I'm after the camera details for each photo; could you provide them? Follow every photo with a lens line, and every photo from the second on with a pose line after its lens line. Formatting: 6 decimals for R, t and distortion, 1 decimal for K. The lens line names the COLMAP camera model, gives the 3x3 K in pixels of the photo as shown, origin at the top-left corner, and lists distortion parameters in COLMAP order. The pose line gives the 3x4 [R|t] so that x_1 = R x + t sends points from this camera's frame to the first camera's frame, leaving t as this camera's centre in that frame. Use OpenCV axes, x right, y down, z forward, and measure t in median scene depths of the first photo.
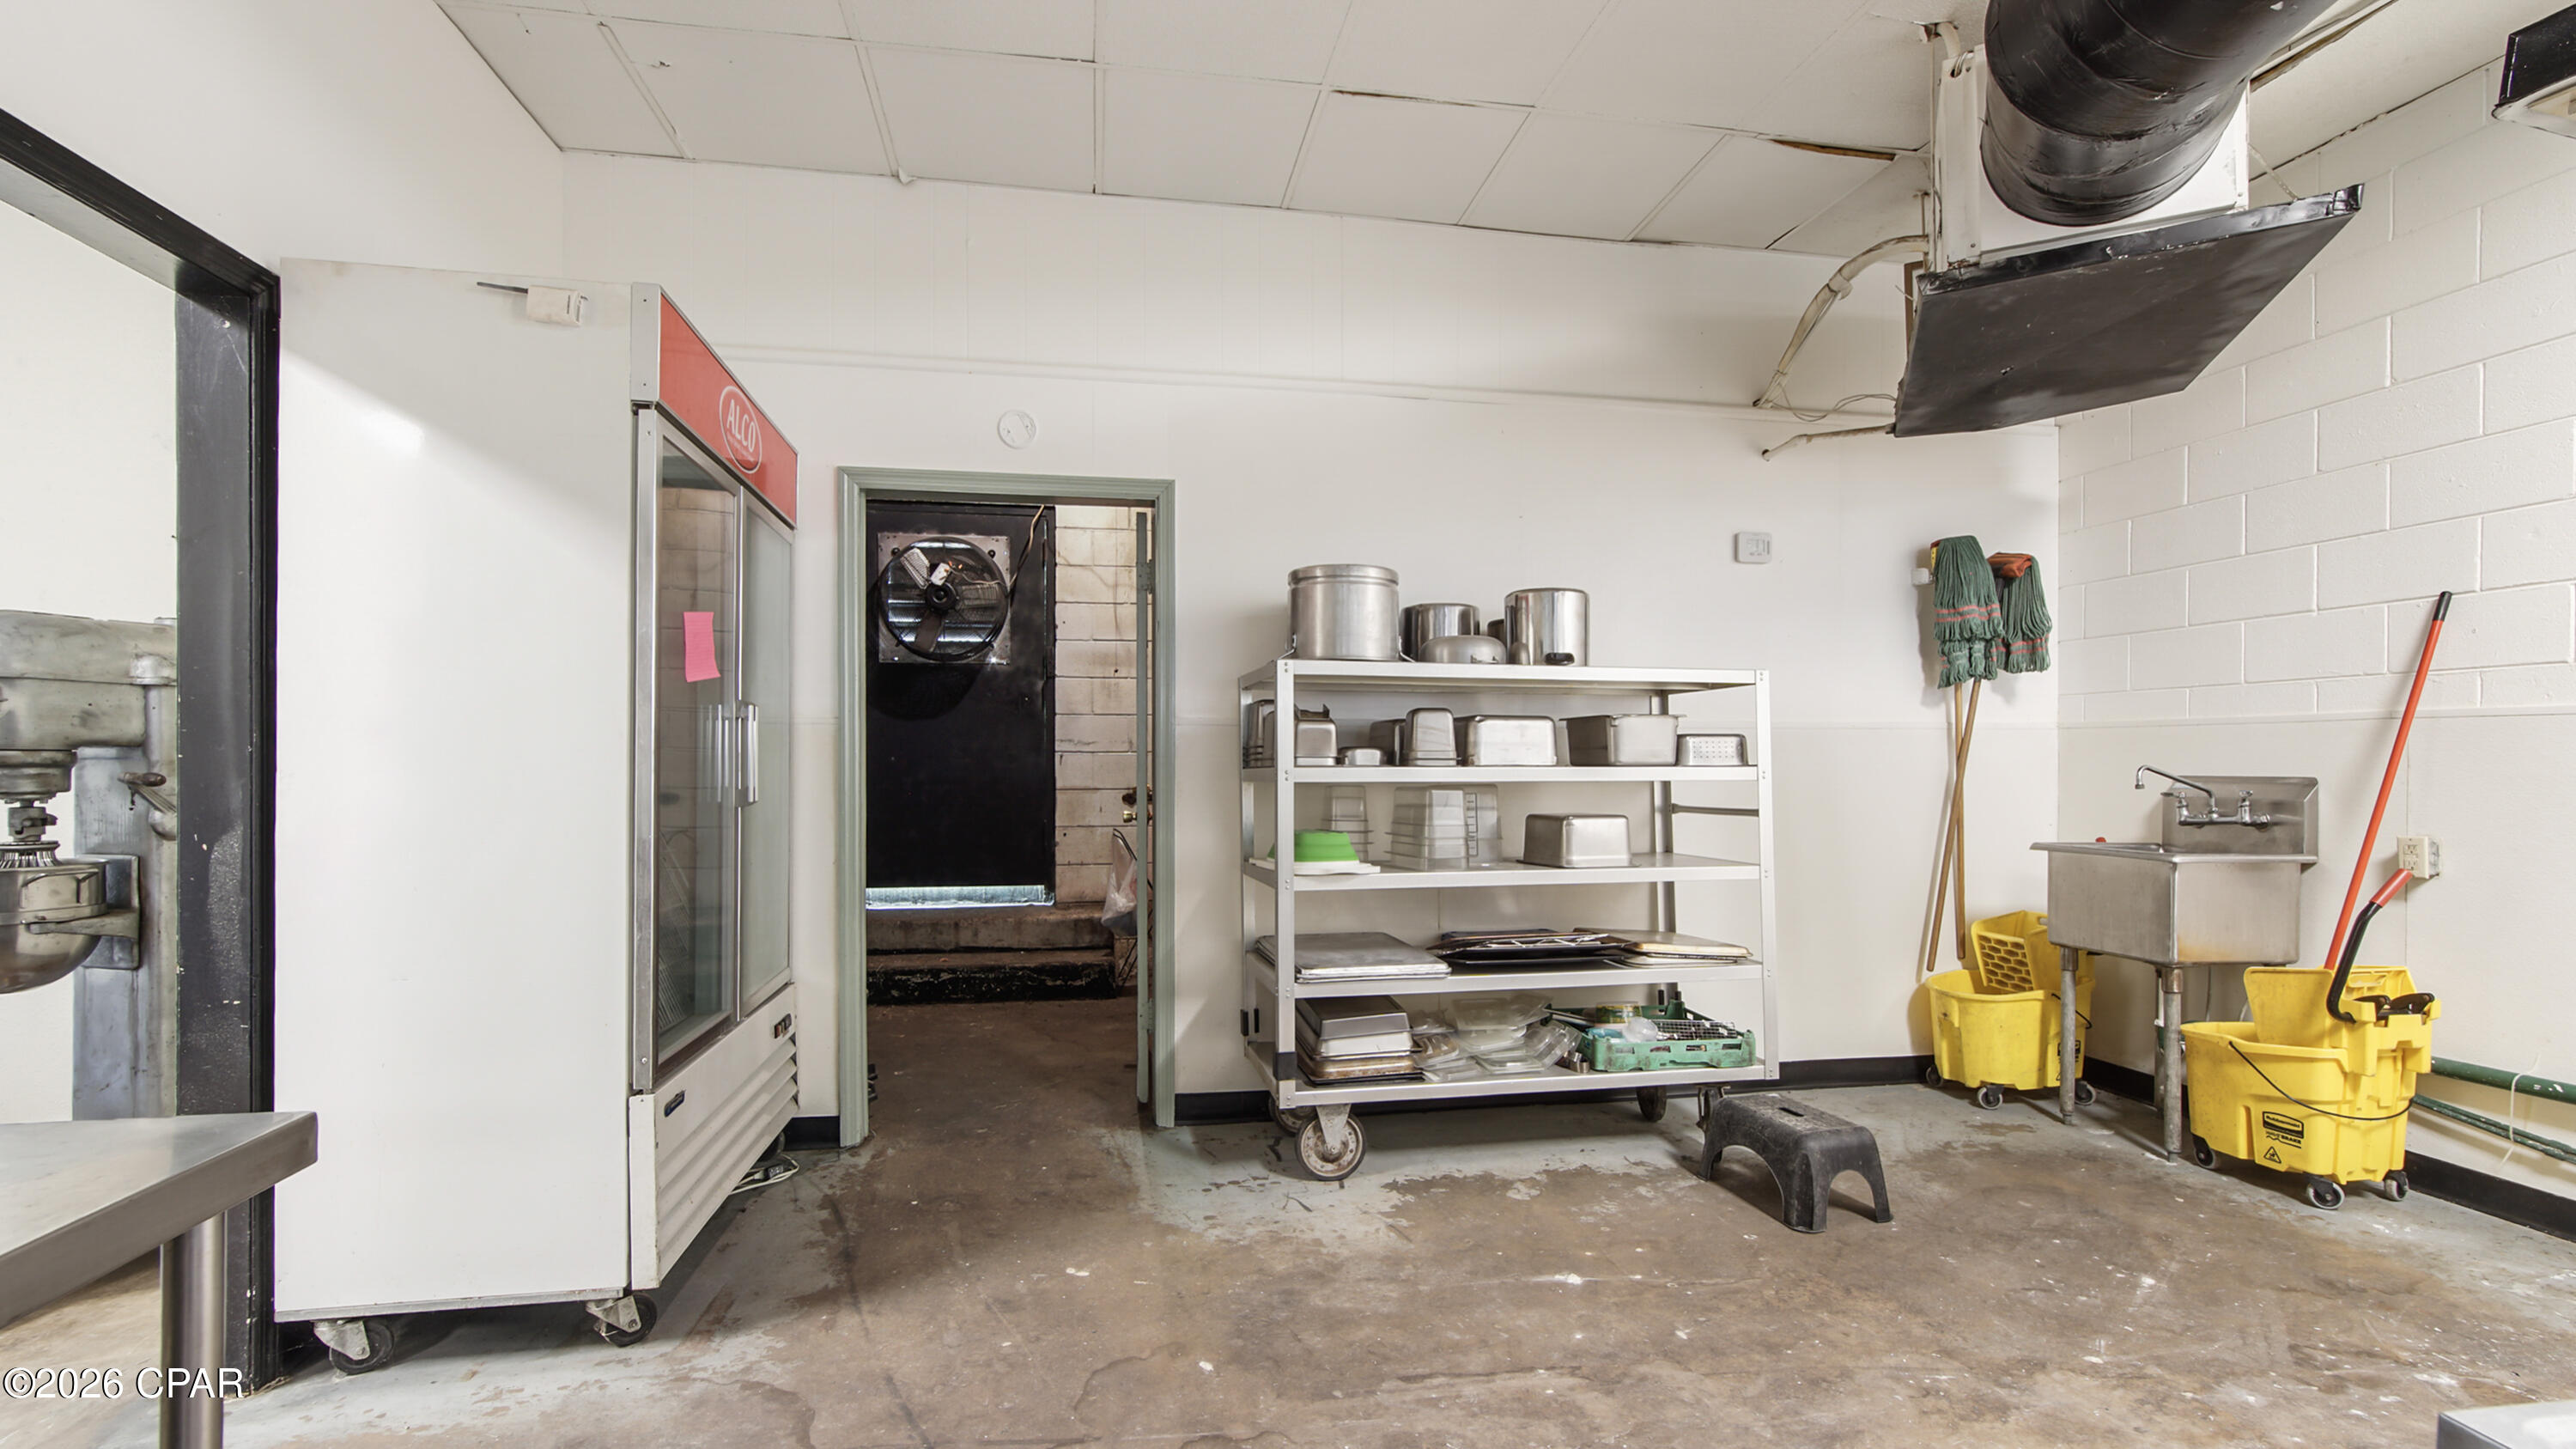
lens RADIAL K [[1236.6, 0, 1288.0], [0, 1236.6, 724.5], [0, 0, 1]] dist [0.001472, 0.000167]
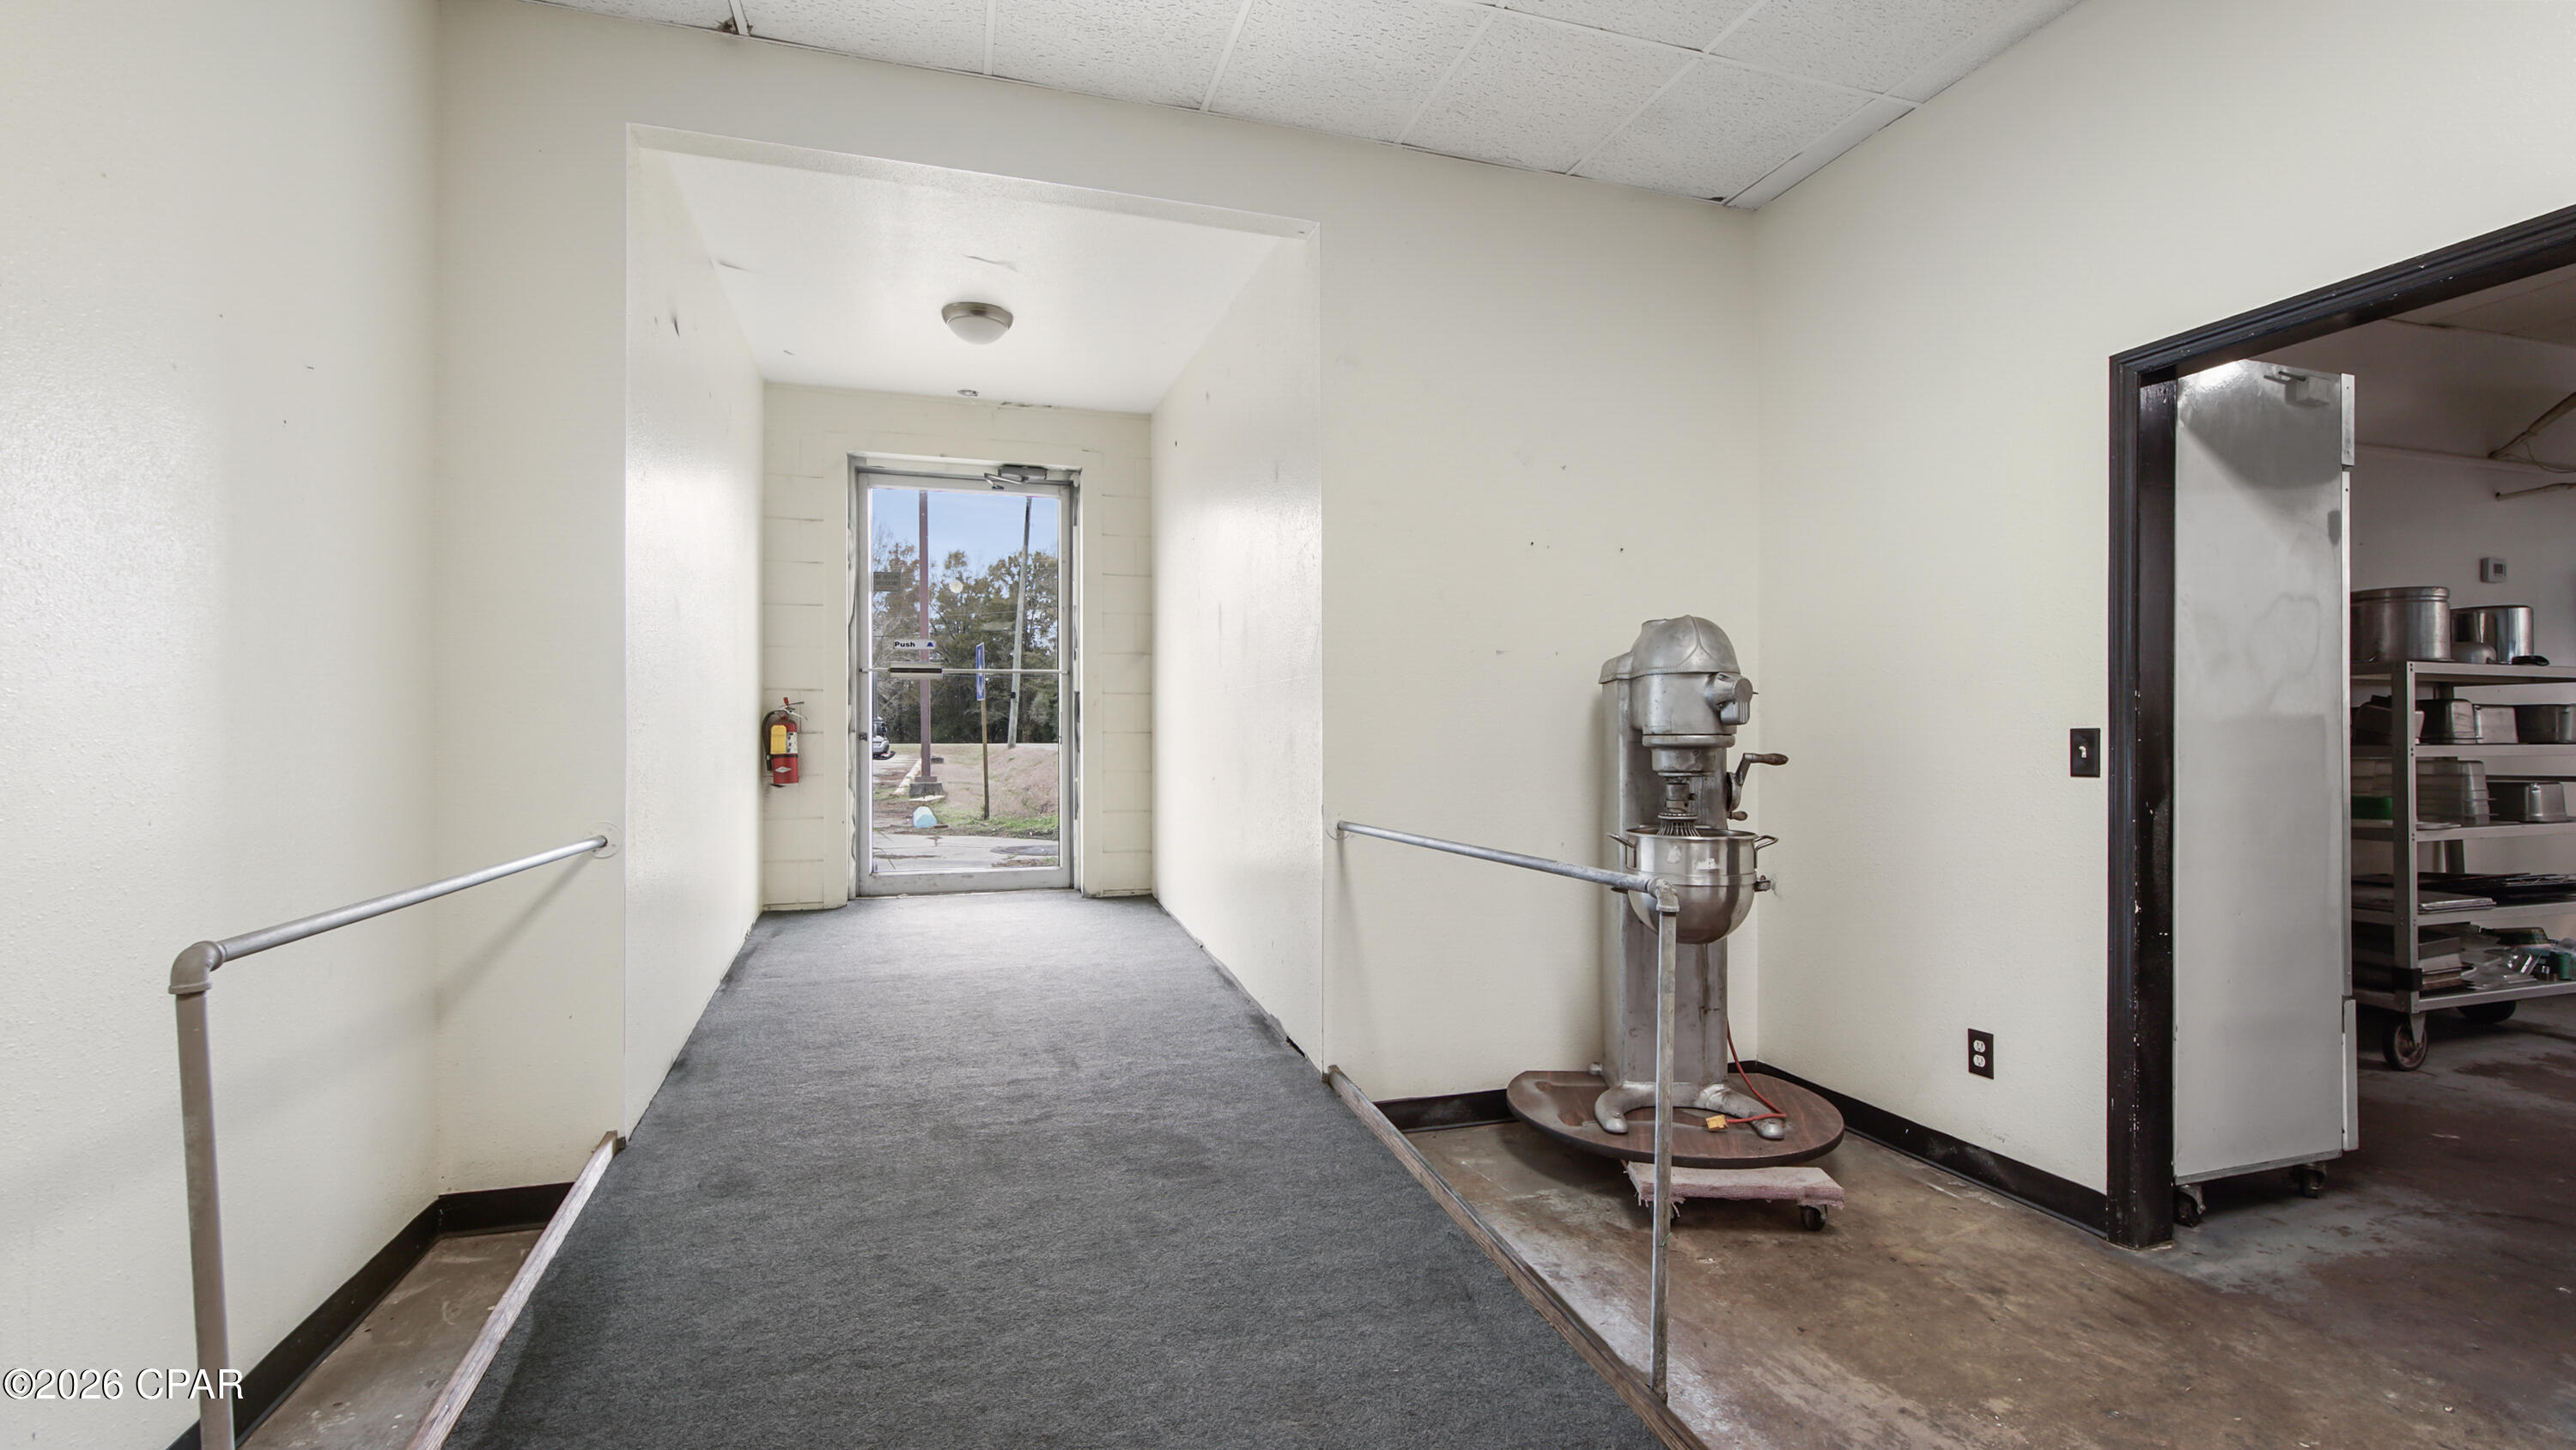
lens RADIAL K [[1160.6, 0, 1288.0], [0, 1160.6, 725.0], [0, 0, 1]] dist [-0.001585, -0.000476]
pose [[0.993736, -0.001985, 0.111737, -1.234177], [0.000488, 0.999910, 0.013417, -0.002975], [-0.111754, -0.013278, 0.993647, -0.050018]]
